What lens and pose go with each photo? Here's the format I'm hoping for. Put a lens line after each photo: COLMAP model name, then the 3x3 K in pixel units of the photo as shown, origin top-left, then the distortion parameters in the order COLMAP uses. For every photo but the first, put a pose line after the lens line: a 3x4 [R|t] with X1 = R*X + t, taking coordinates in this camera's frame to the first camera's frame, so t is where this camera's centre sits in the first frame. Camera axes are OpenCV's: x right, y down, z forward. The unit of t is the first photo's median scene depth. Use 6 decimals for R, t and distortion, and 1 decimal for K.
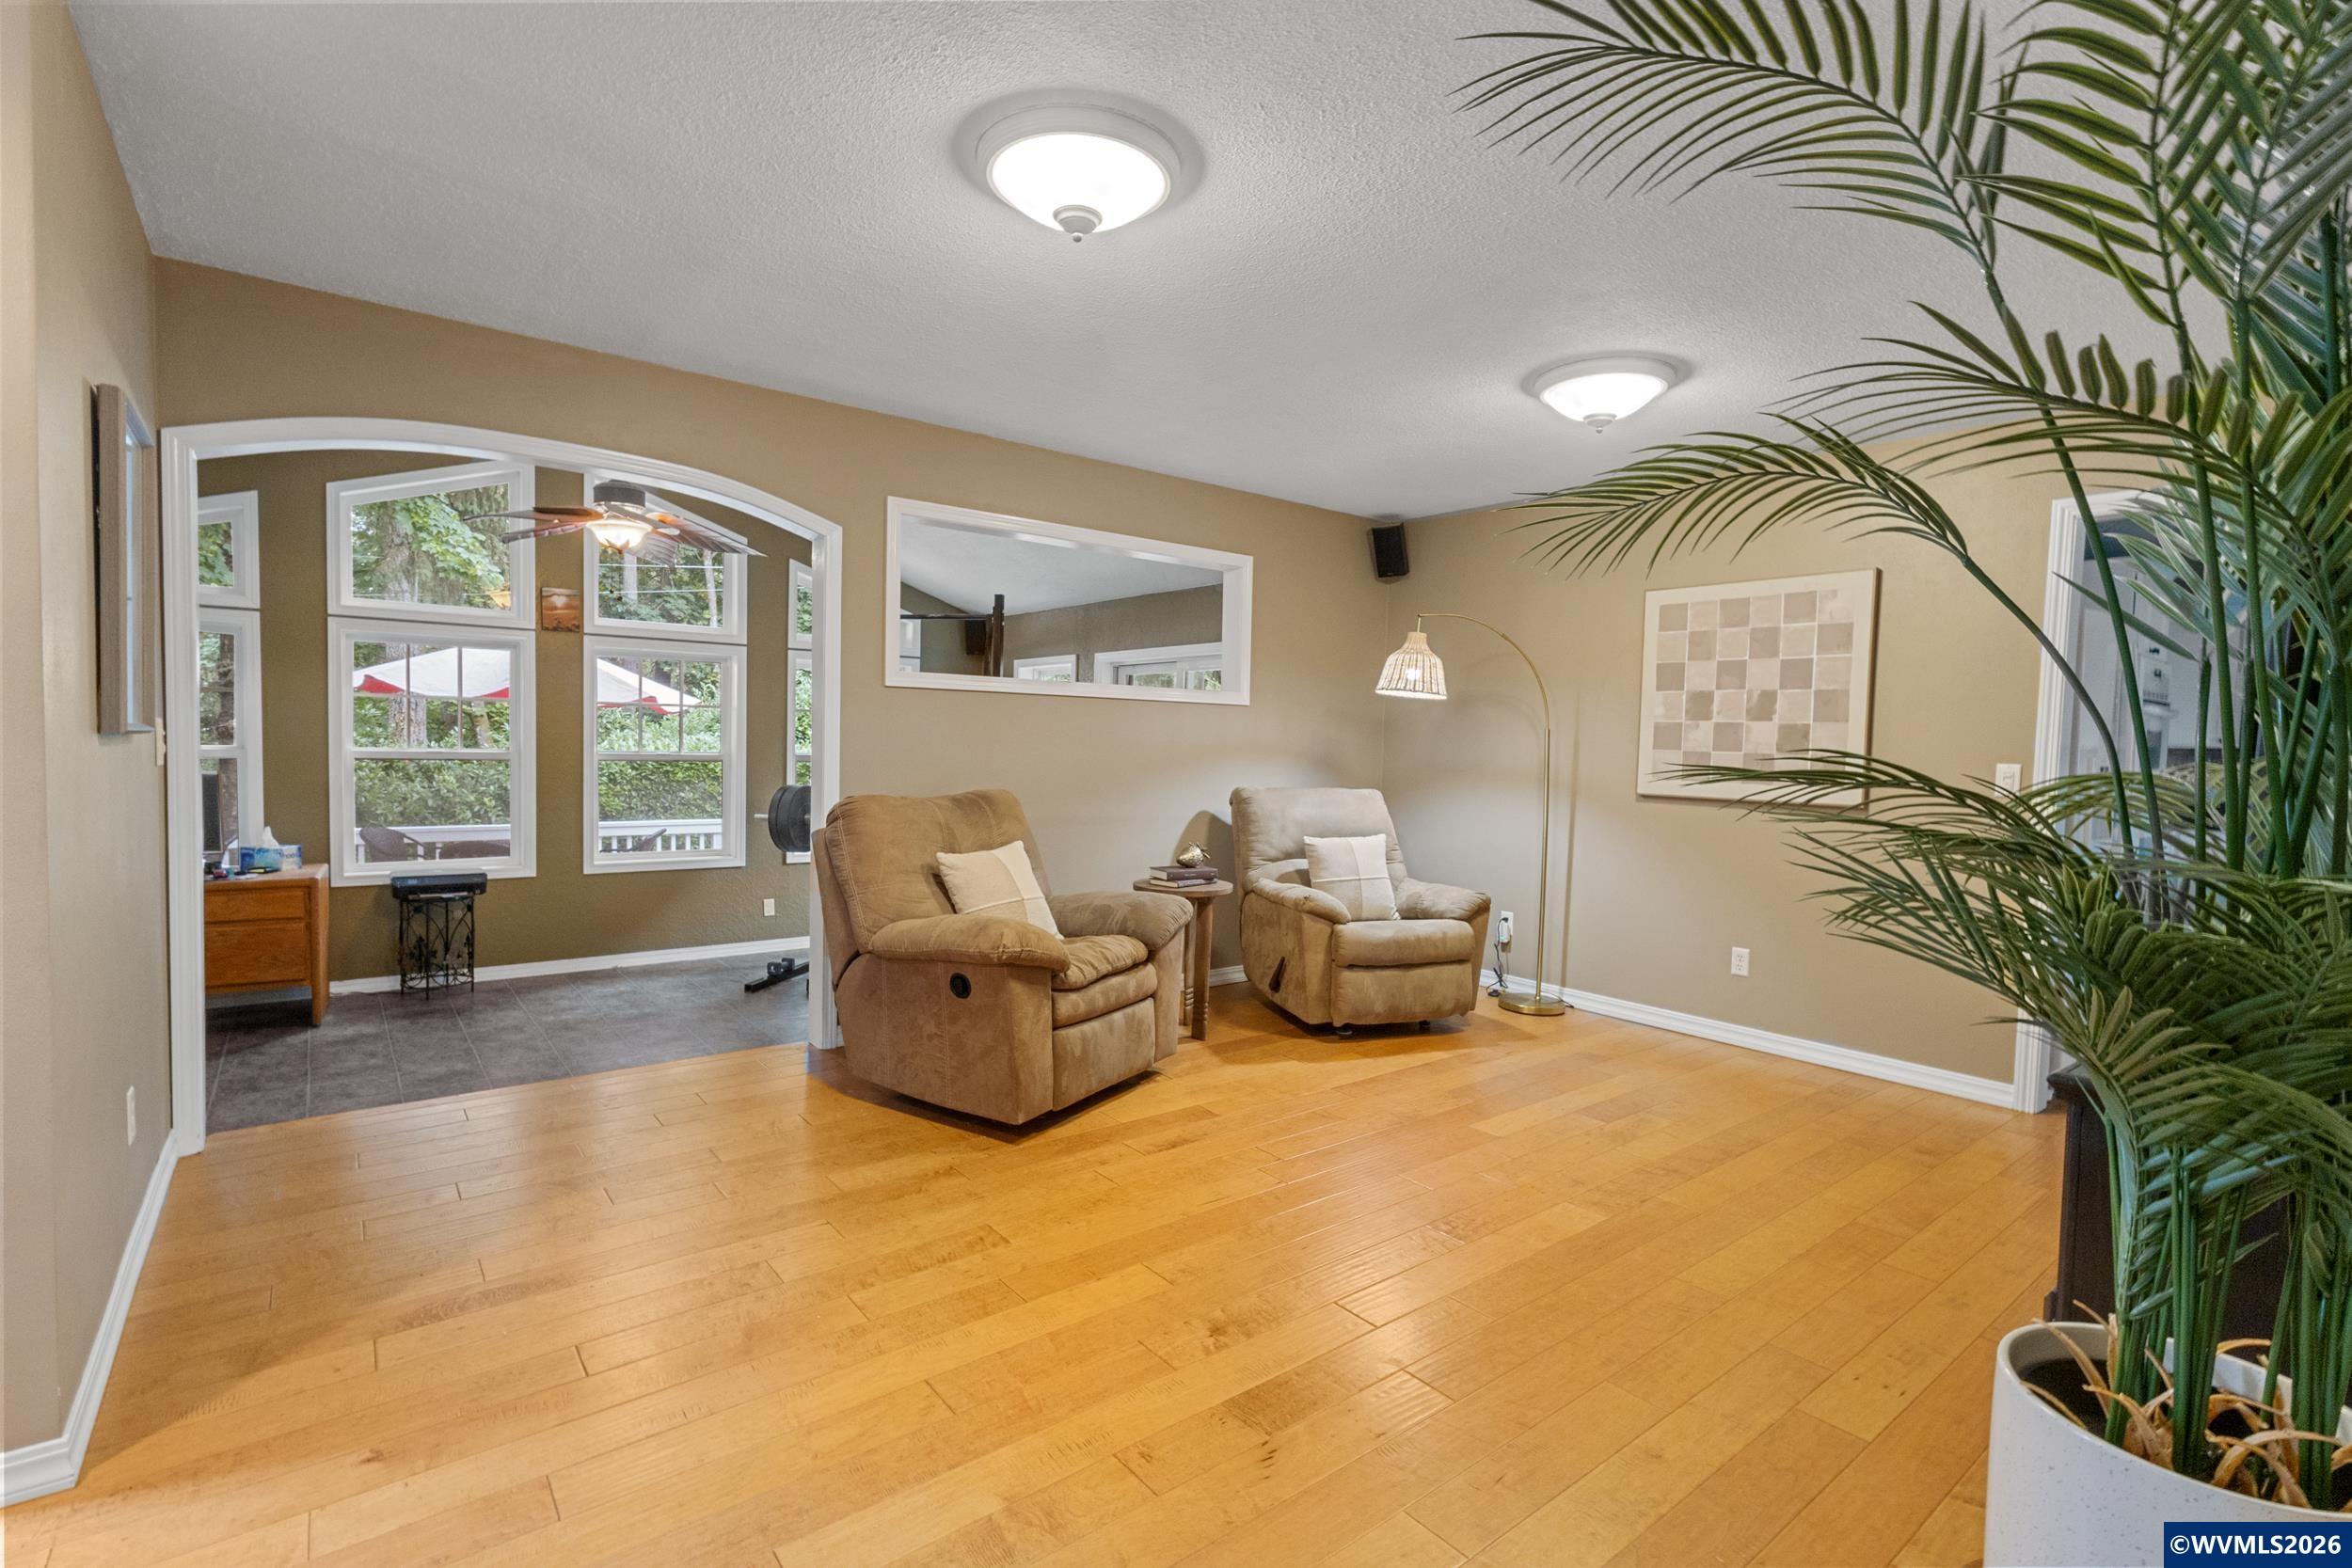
lens RADIAL K [[1075.9, 0, 1175.9], [0, 1075.9, 788.6], [0, 0, 1]] dist [-0.001037, 0.000080]
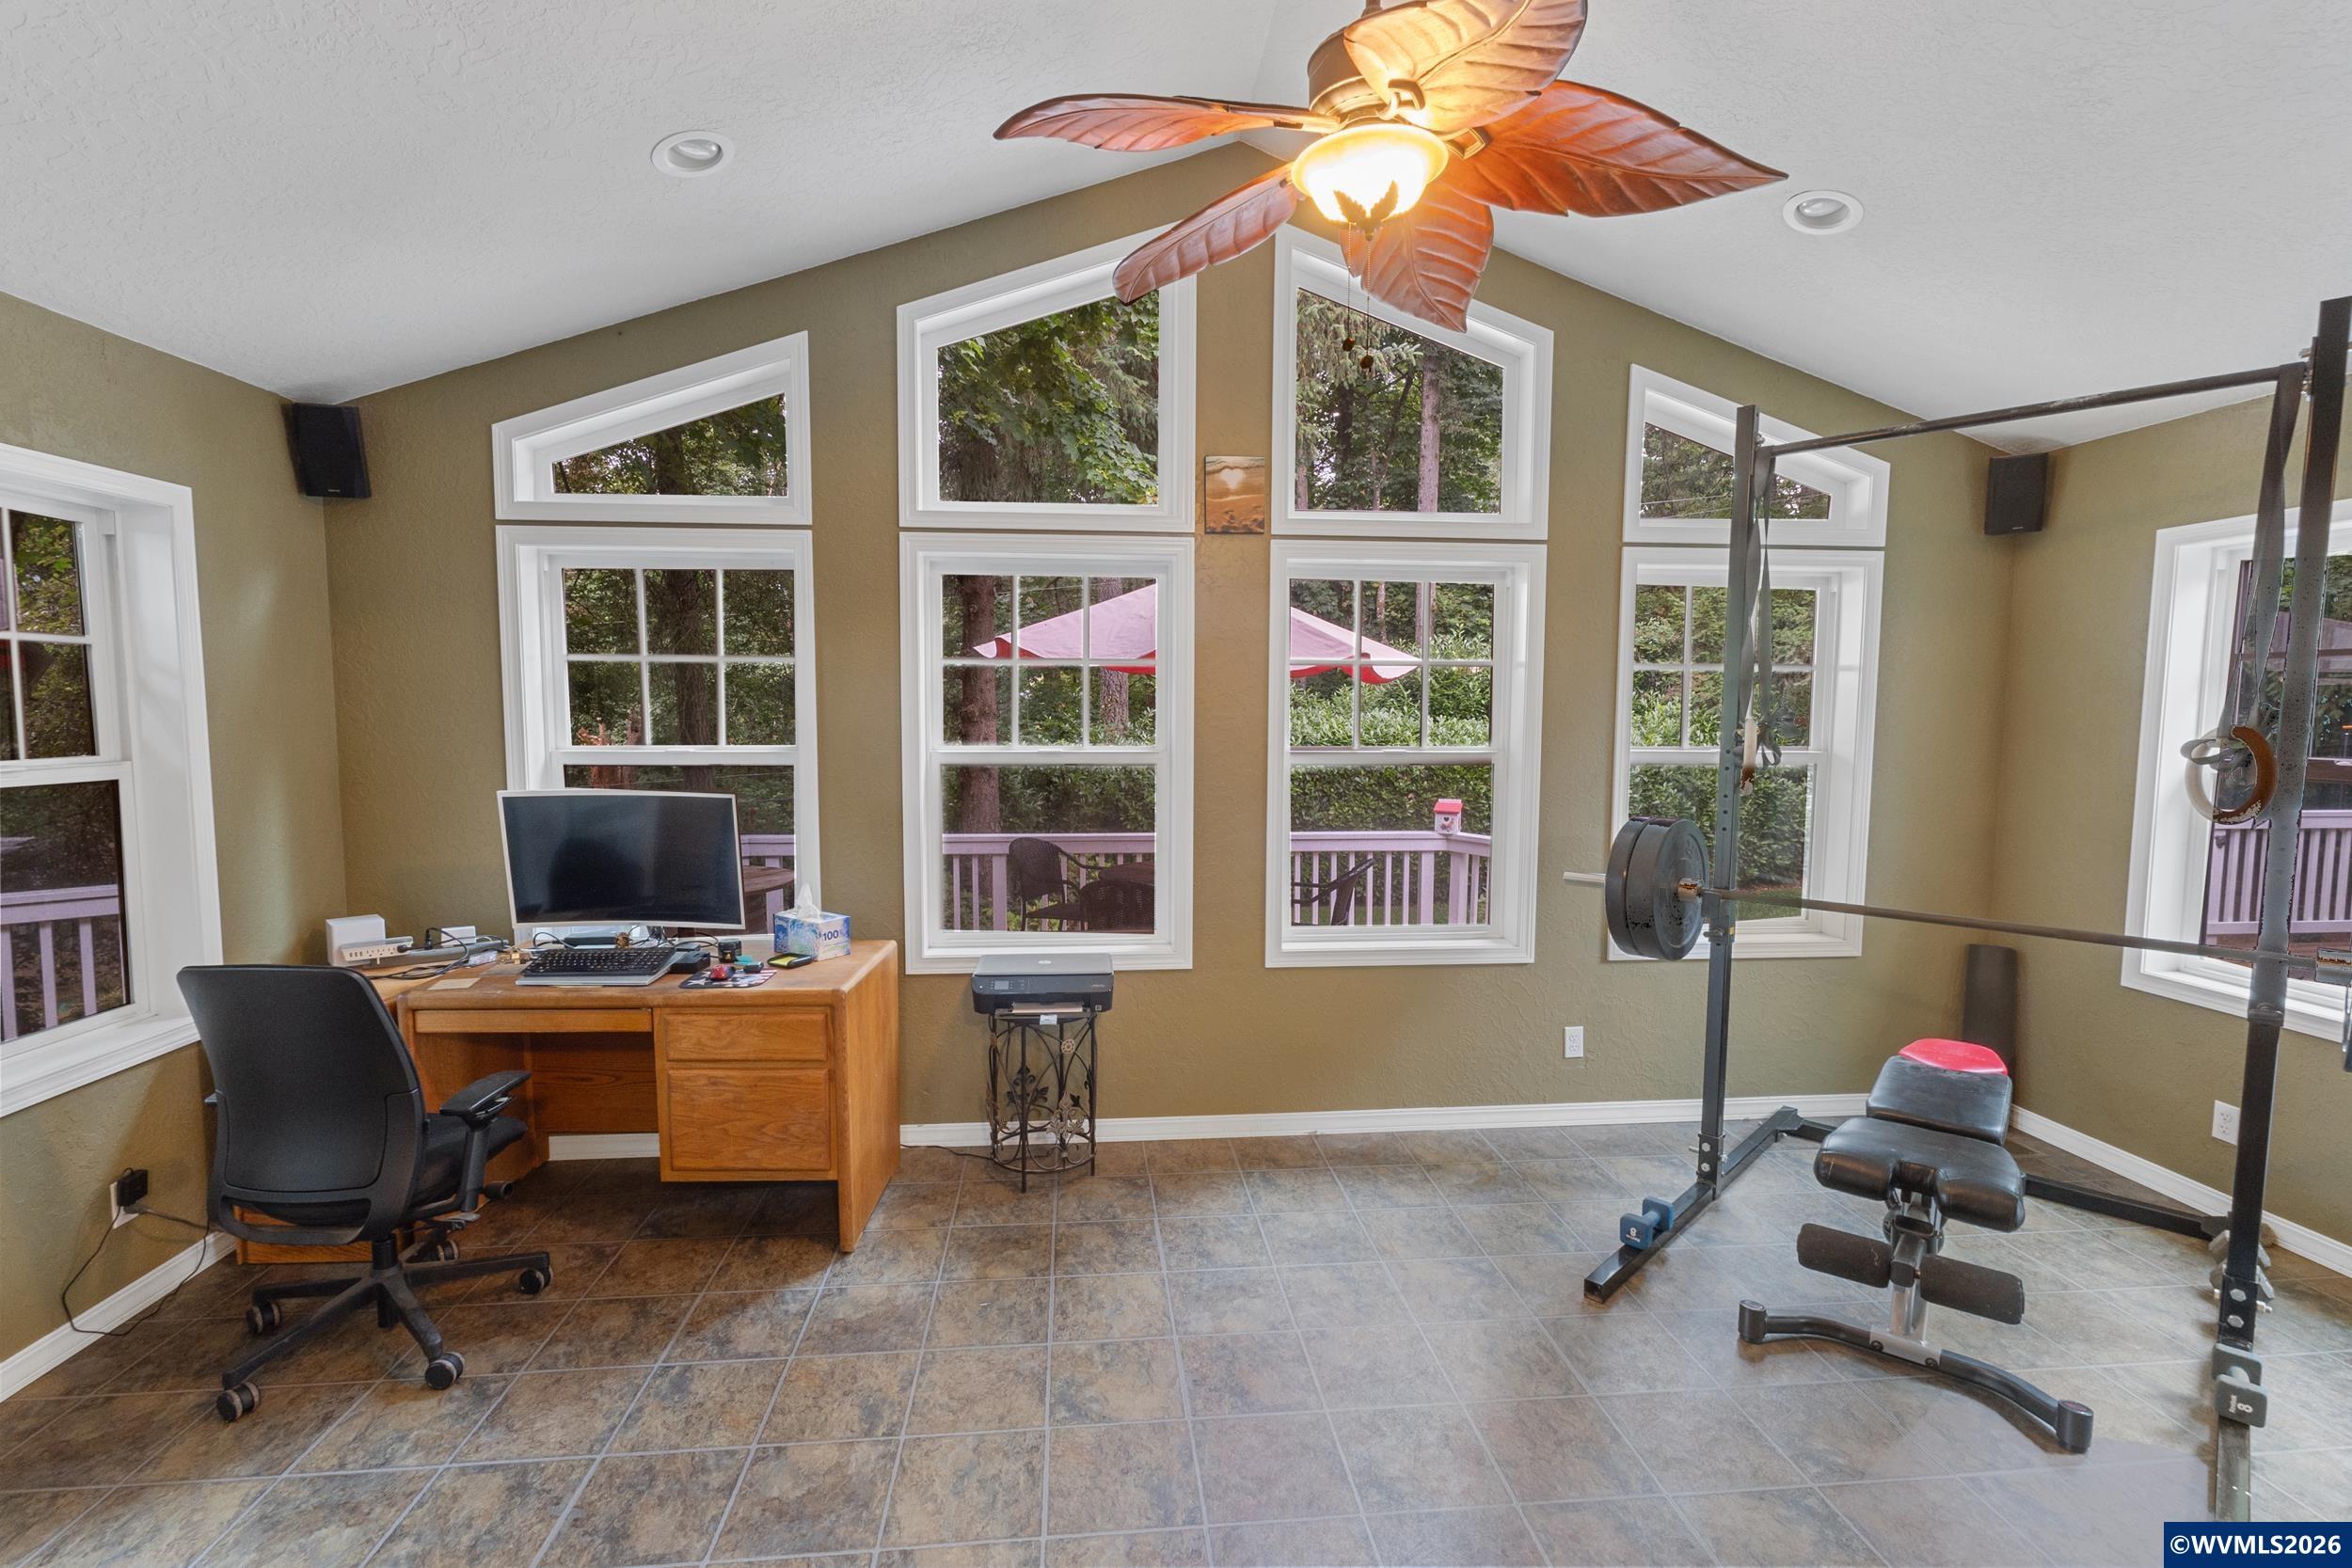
lens RADIAL K [[1075.9, 0, 1175.9], [0, 1075.9, 788.6], [0, 0, 1]] dist [-0.001037, 0.000080]
pose [[0.837310, 0.022519, -0.546265, -0.368371], [-0.008562, 0.999569, 0.028082, -0.038700], [0.546662, -0.018836, 0.837142, 0.653642]]
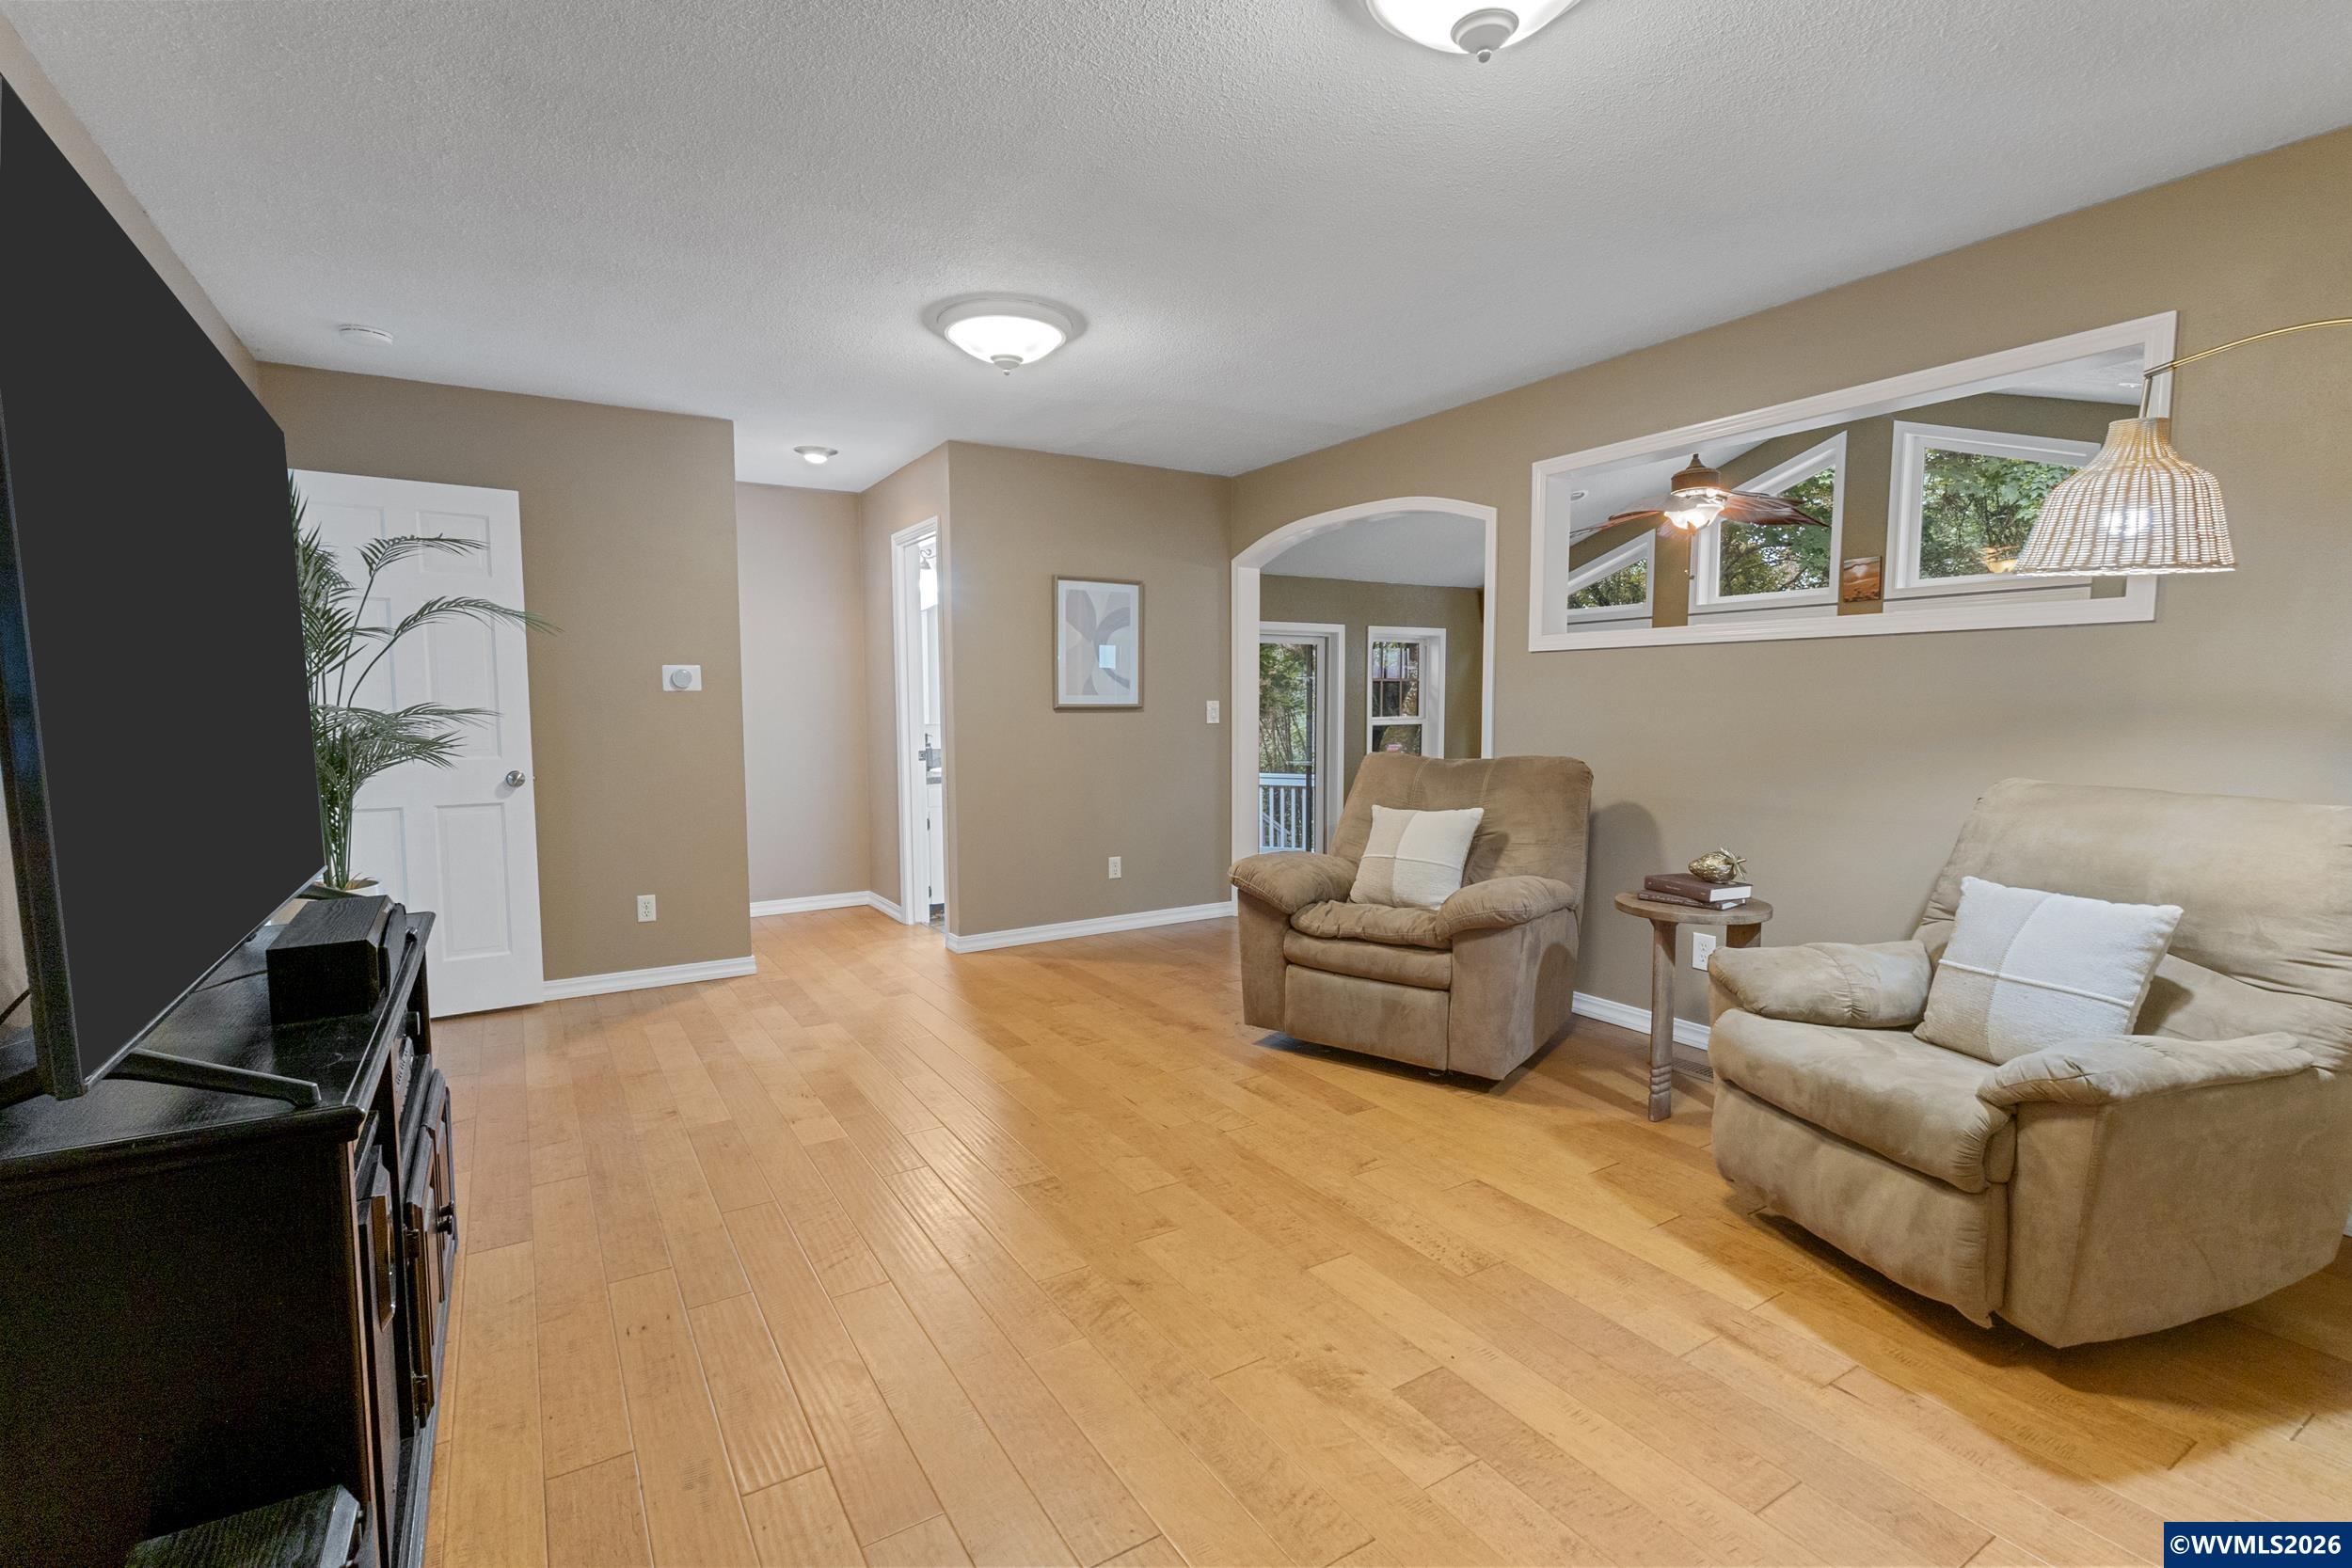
lens RADIAL K [[1075.9, 0, 1175.9], [0, 1075.9, 788.6], [0, 0, 1]] dist [-0.001037, 0.000080]
pose [[-0.110636, 0.058046, -0.992164, 0.618447], [-0.040859, 0.997183, 0.062896, -0.013808], [0.993021, 0.047497, -0.107953, 0.617966]]
